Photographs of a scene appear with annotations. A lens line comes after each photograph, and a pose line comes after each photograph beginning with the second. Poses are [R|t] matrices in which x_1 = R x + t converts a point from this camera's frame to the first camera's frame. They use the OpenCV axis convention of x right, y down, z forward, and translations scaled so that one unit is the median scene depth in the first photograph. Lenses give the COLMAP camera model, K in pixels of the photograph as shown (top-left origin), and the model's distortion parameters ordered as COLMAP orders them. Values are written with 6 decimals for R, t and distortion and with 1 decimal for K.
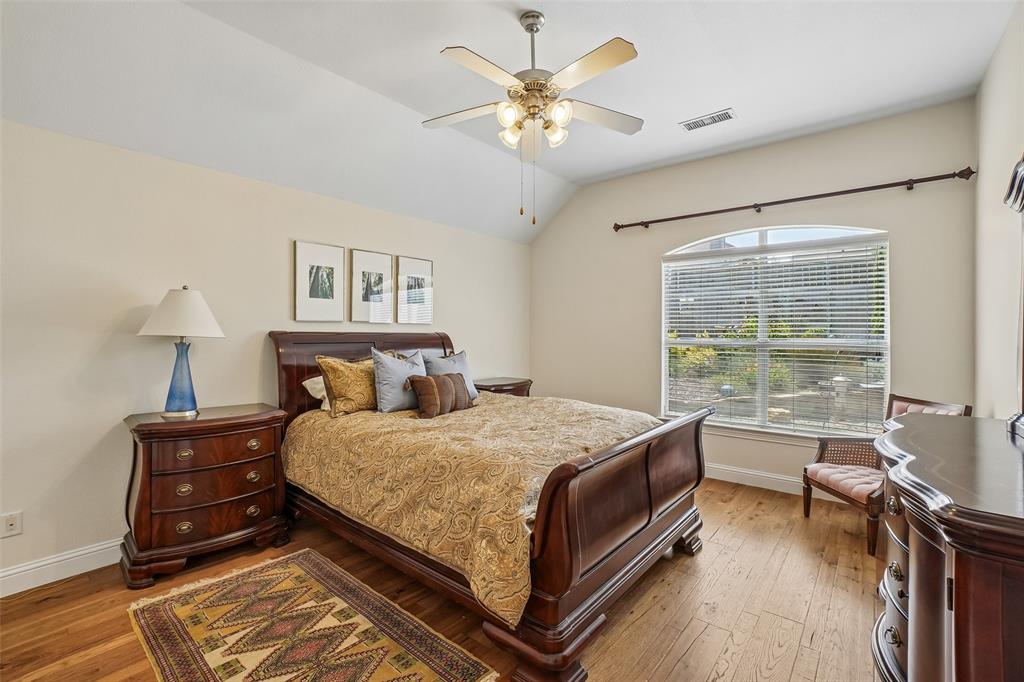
lens RADIAL K [[448.0, 0, 506.5], [0, 448.0, 337.9], [0, 0, 1]] dist [-0.062971, 0.021816]
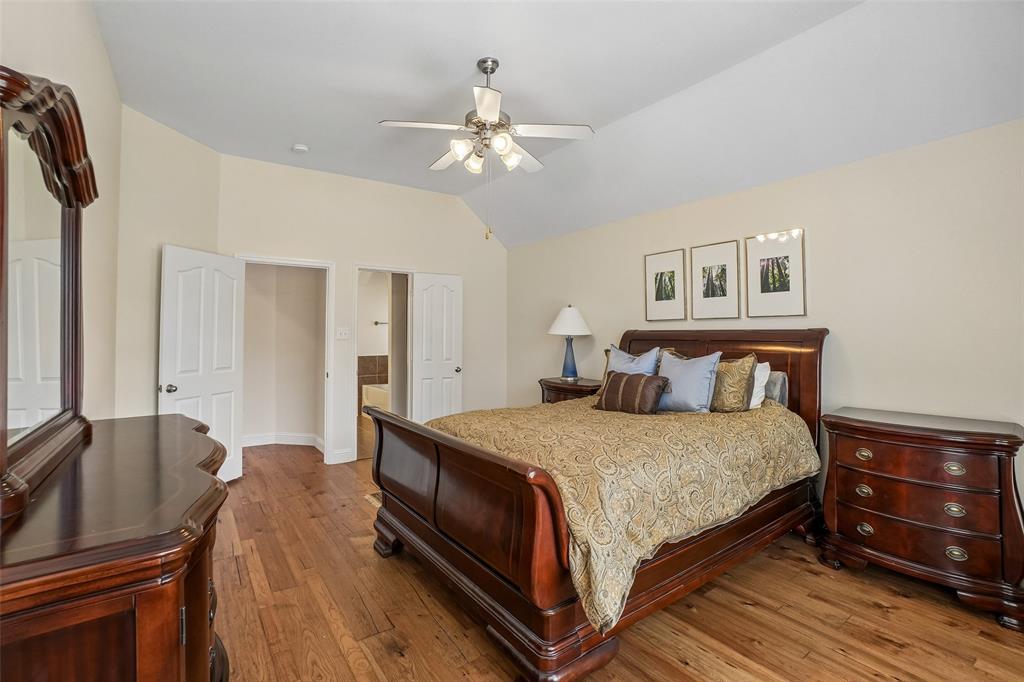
lens RADIAL K [[448.0, 0, 506.5], [0, 448.0, 337.9], [0, 0, 1]] dist [-0.062971, 0.021816]
pose [[-0.228719, 0.010843, -0.973432, 0.773135], [0.001364, 0.999941, 0.010818, -0.007917], [0.973491, 0.001147, -0.228720, 0.878569]]
